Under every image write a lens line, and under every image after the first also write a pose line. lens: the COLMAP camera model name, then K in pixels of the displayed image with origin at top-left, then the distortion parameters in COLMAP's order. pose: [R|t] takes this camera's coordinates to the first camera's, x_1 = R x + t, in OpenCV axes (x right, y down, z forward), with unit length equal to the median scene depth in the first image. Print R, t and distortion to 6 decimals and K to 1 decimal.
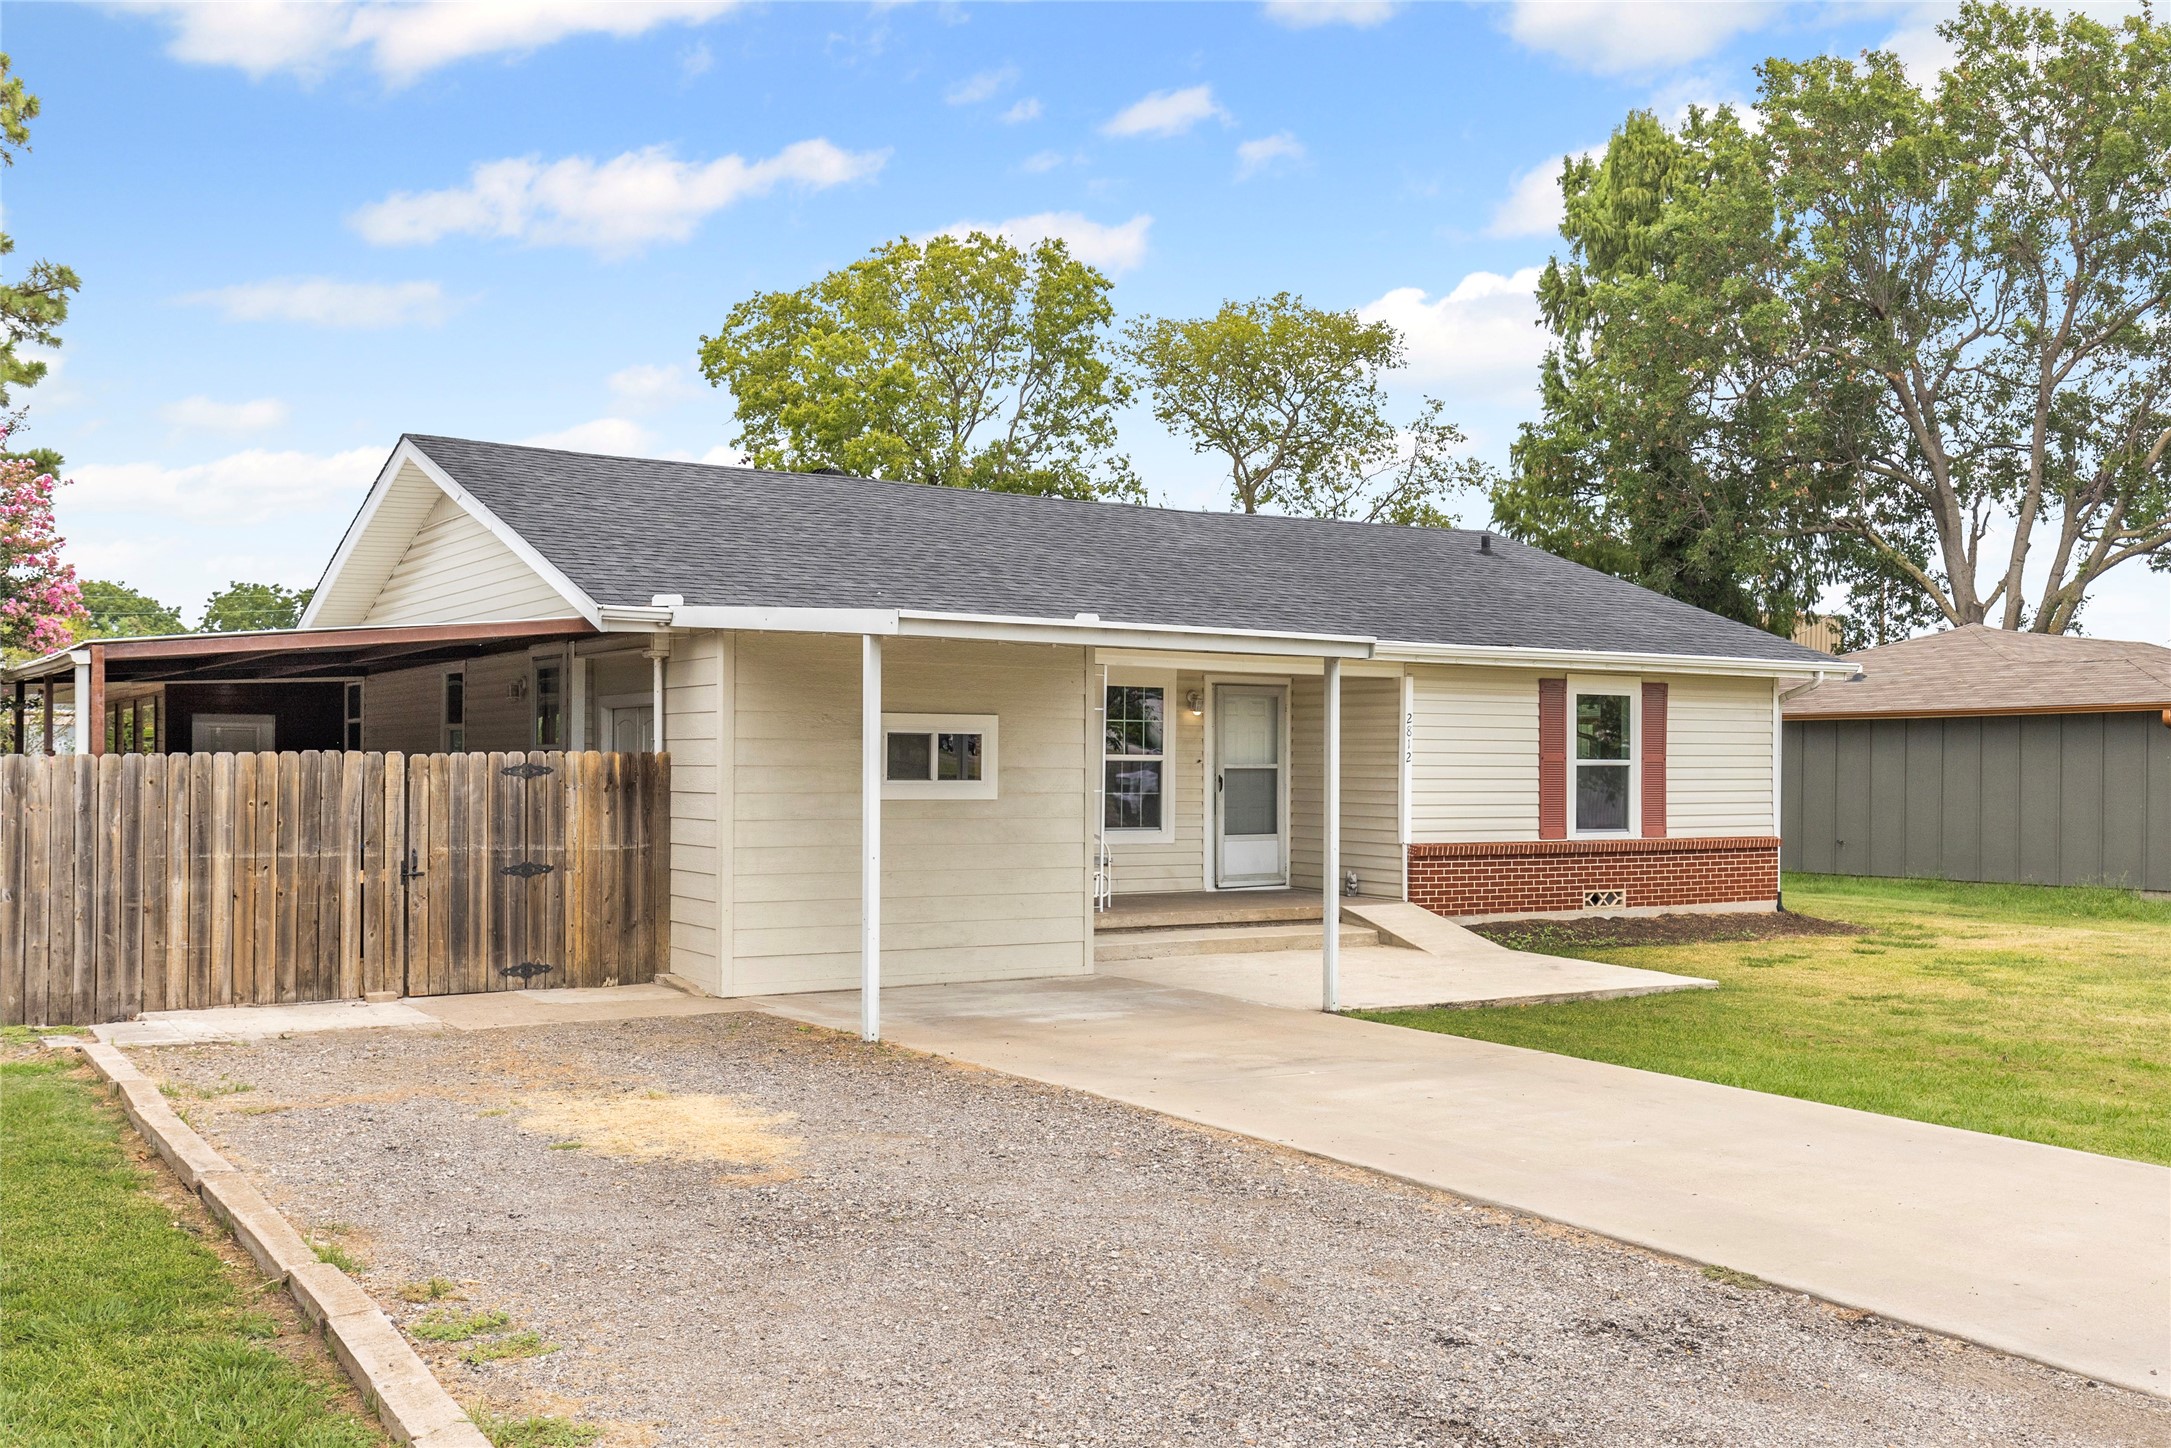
lens RADIAL K [[2104.0, 0, 1068.4], [0, 2104.0, 719.4], [0, 0, 1]] dist [-0.004432, 0.000000]
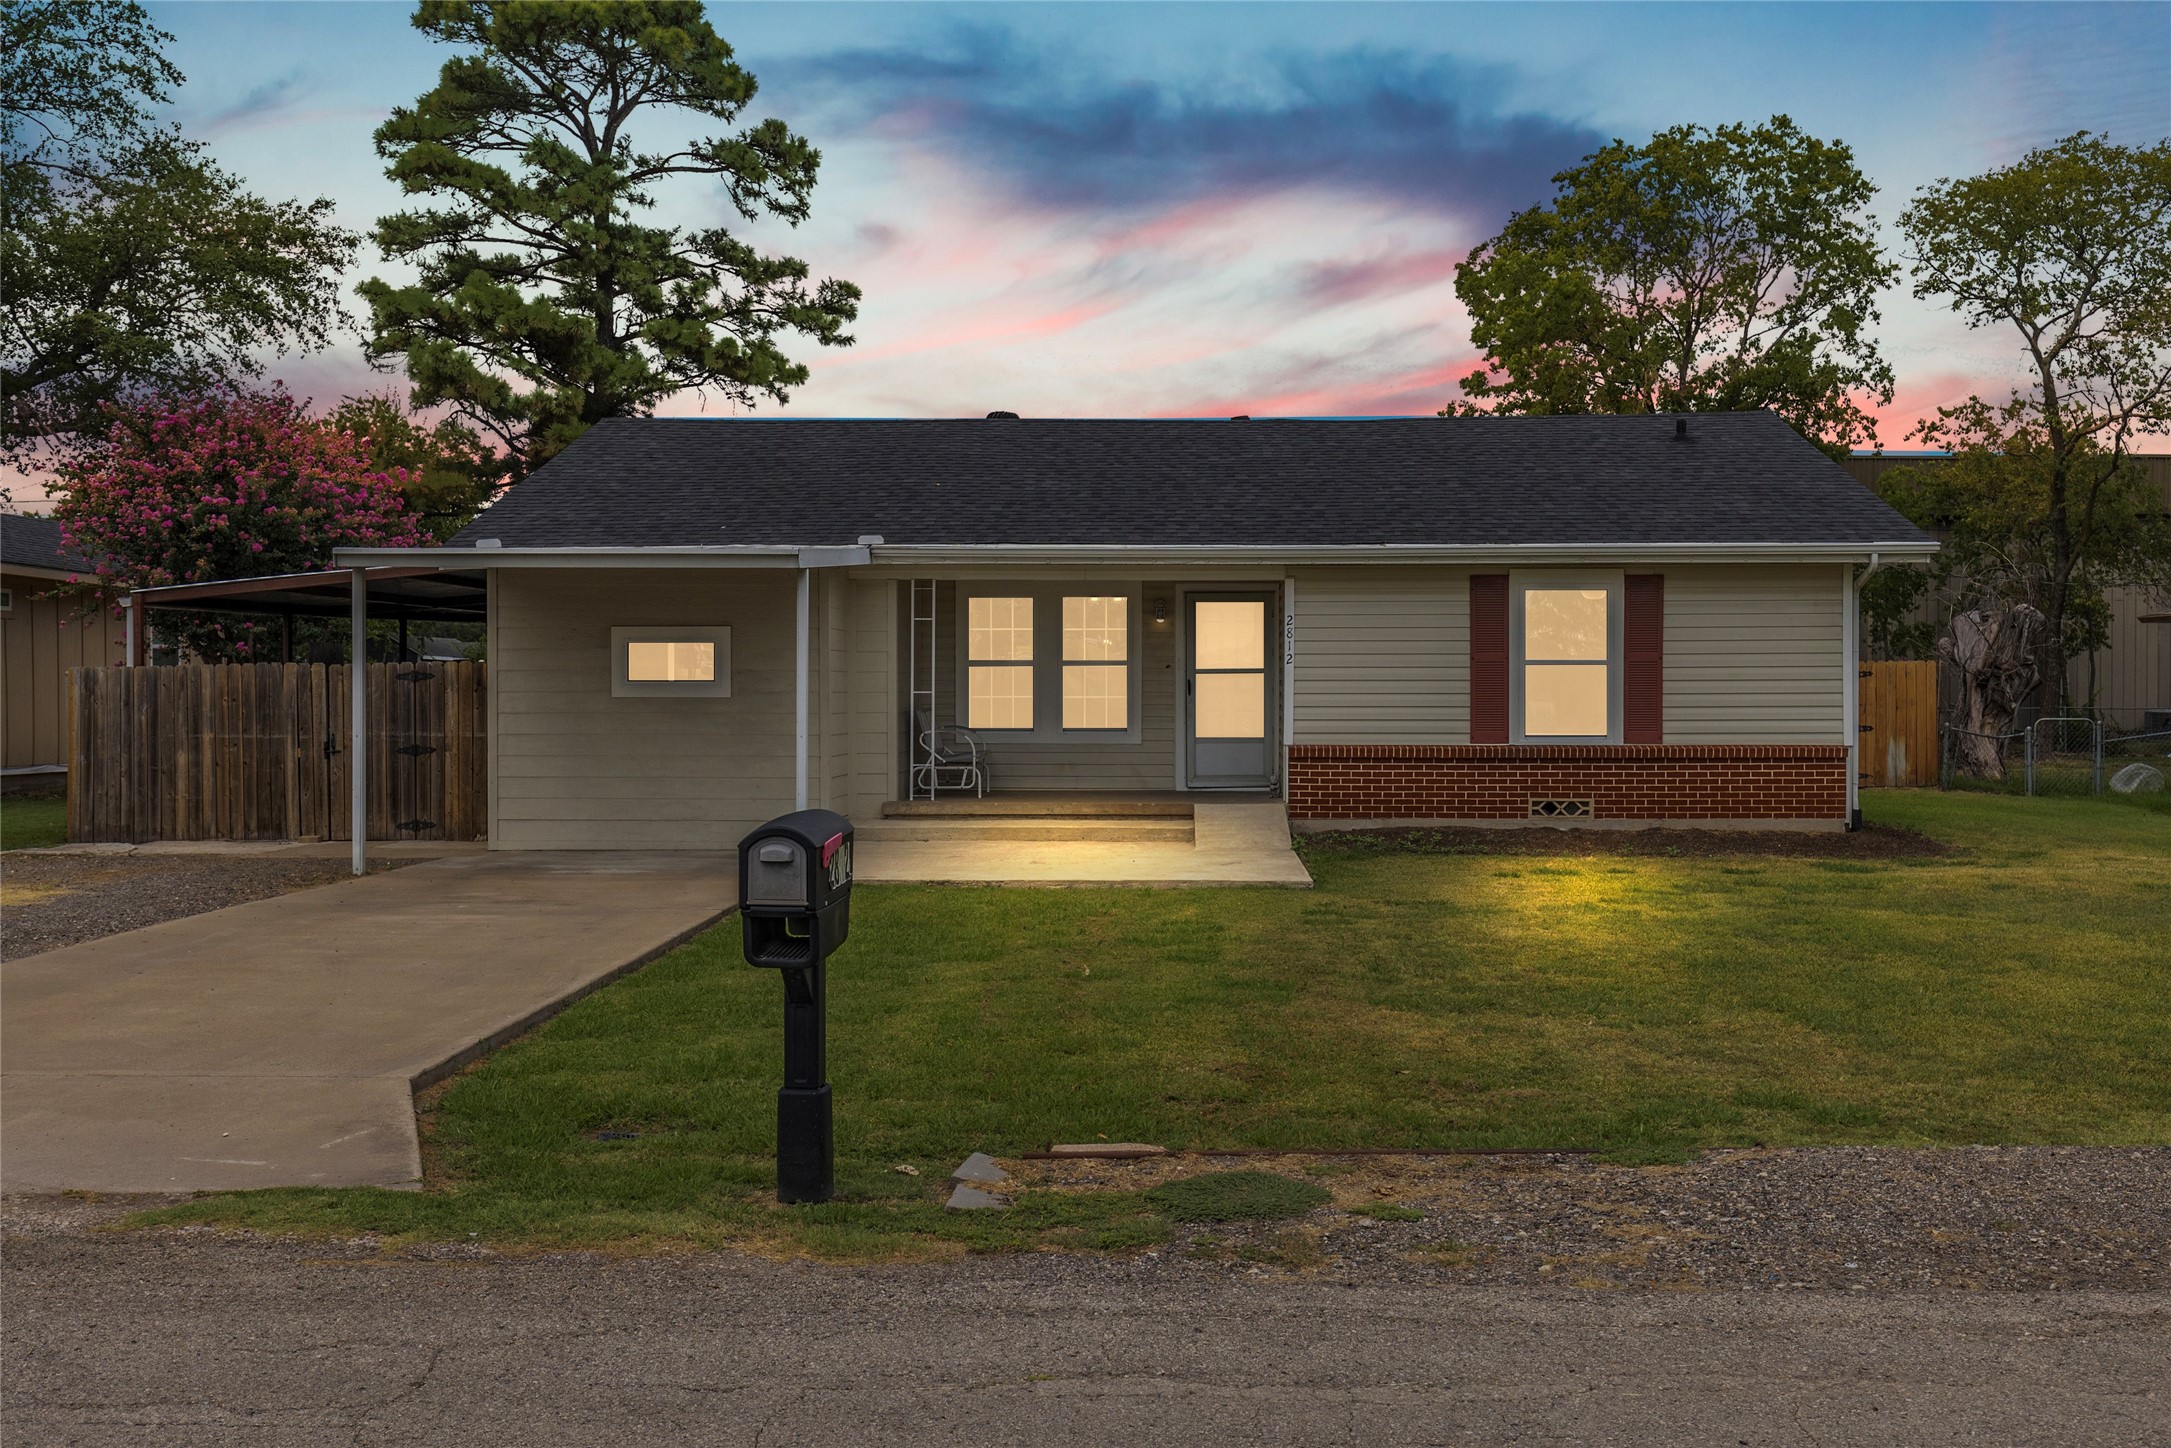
lens RADIAL K [[2134.0, 0, 1061.8], [0, 2134.0, 655.6], [0, 0, 1]] dist [0.001051, 0.000000]
pose [[0.811566, -0.015821, -0.584047, 0.646604], [0.017521, 0.999843, -0.002737, 0.016624], [0.583999, -0.008012, 0.811715, 0.105272]]
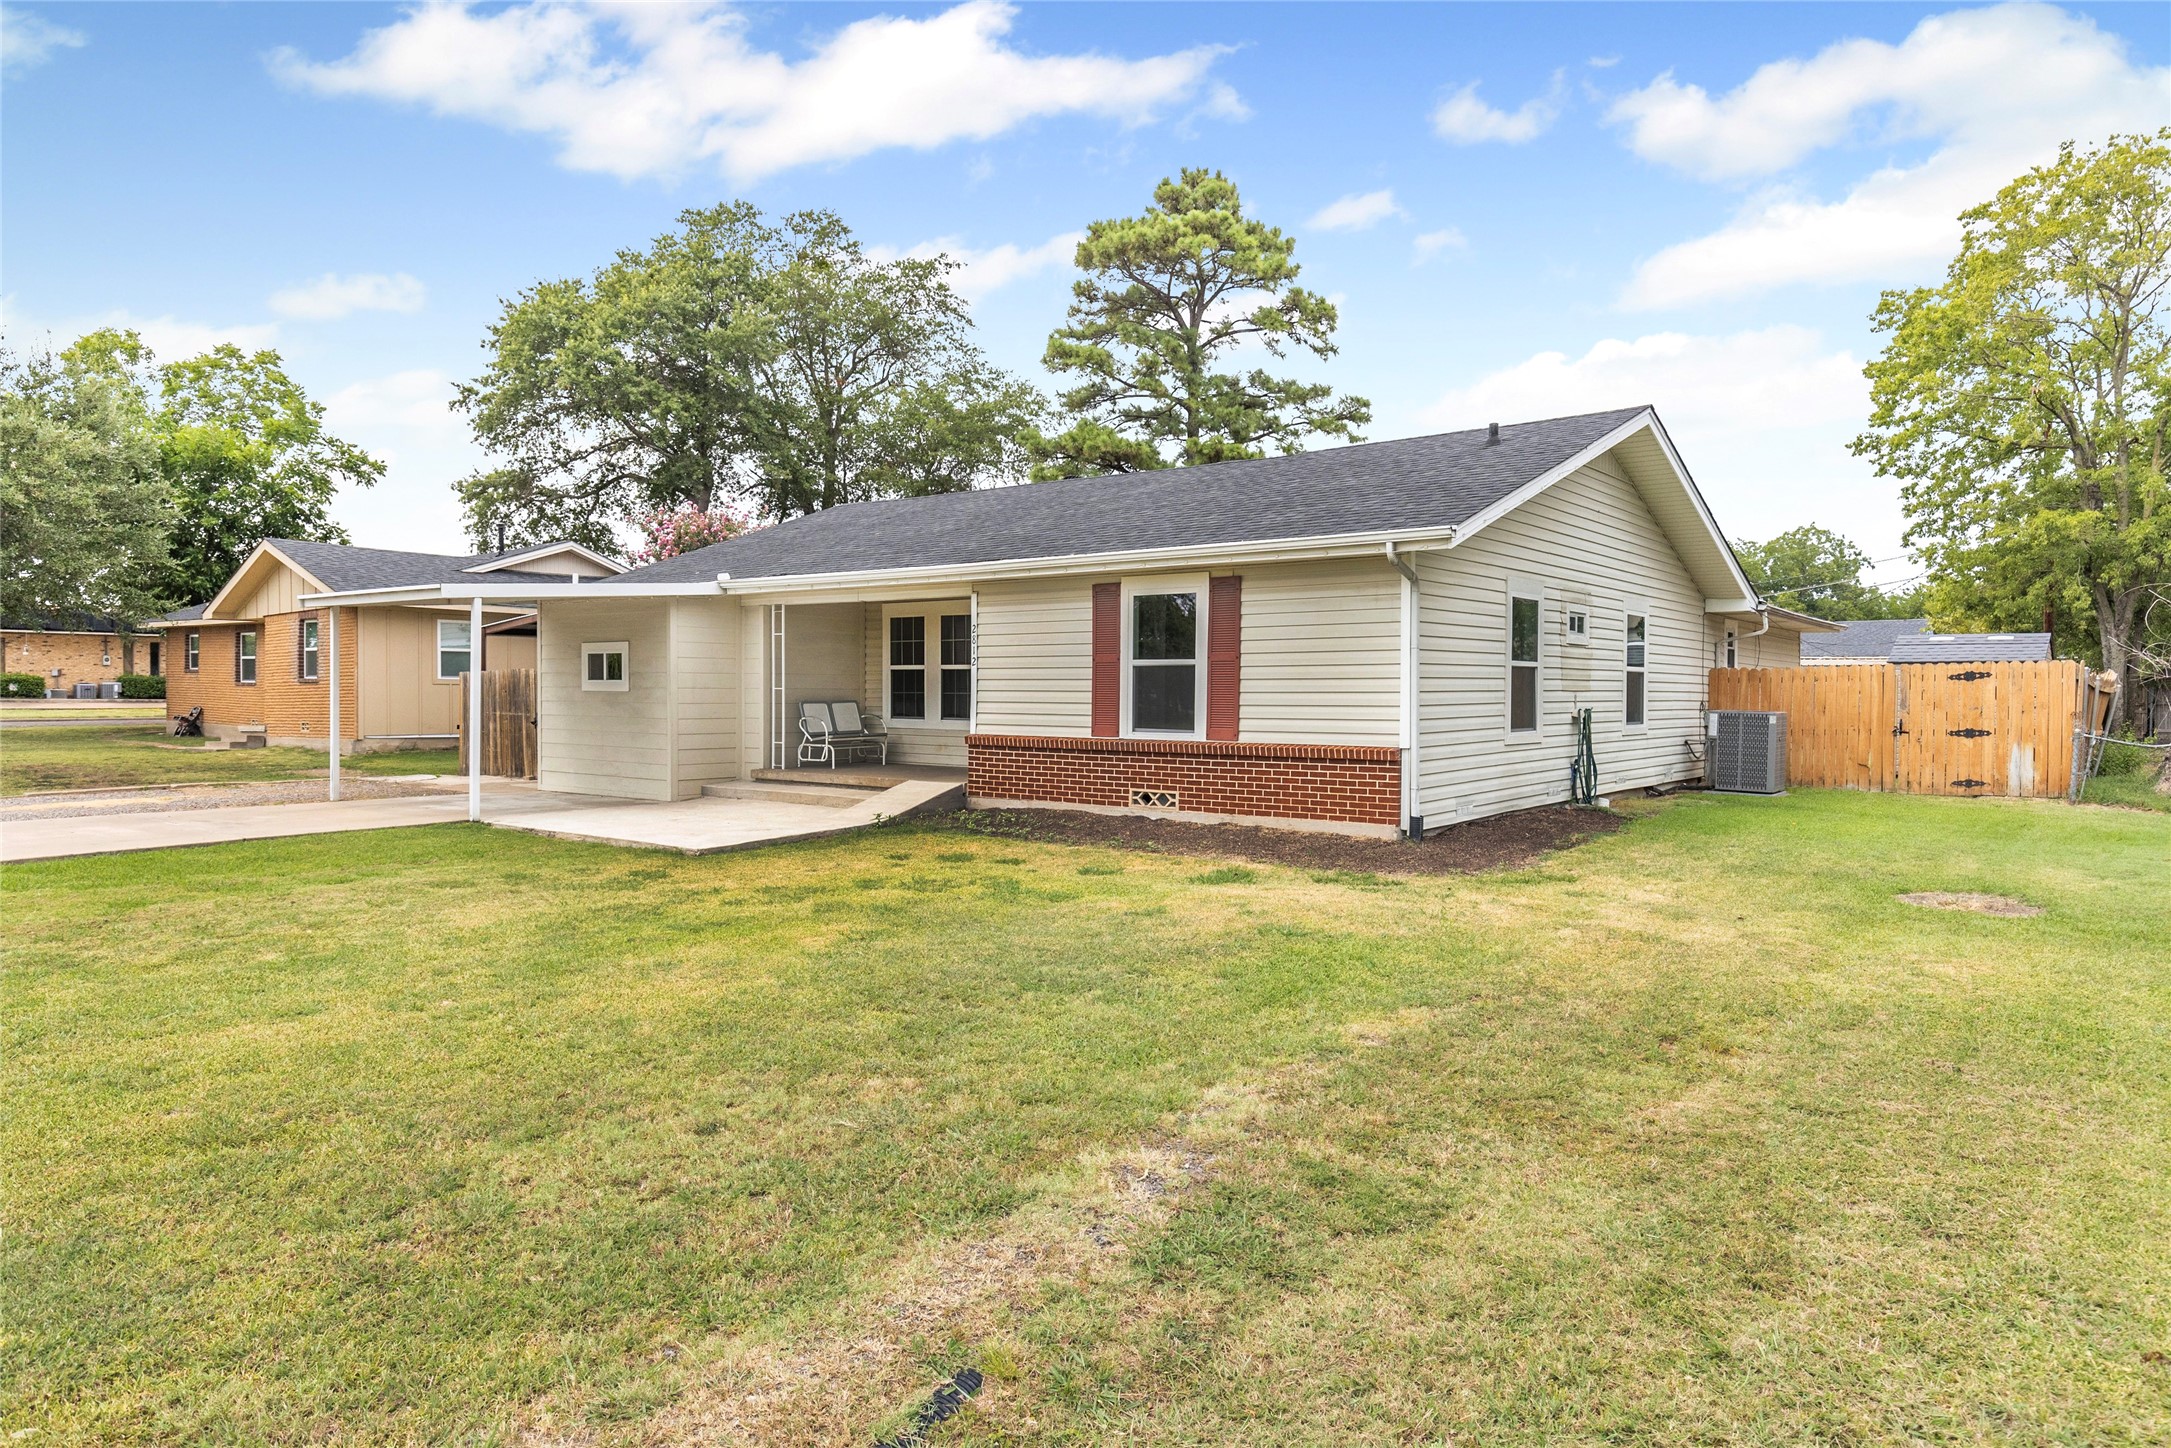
lens RADIAL K [[1329.6, 0, 1064.7], [0, 1329.6, 695.8], [0, 0, 1]] dist [-0.003664, 0.003950]
pose [[0.321050, -0.000364, -0.947062, 0.860855], [0.017616, 0.999829, 0.005587, 0.032938], [0.946899, -0.018477, 0.321001, 0.779795]]
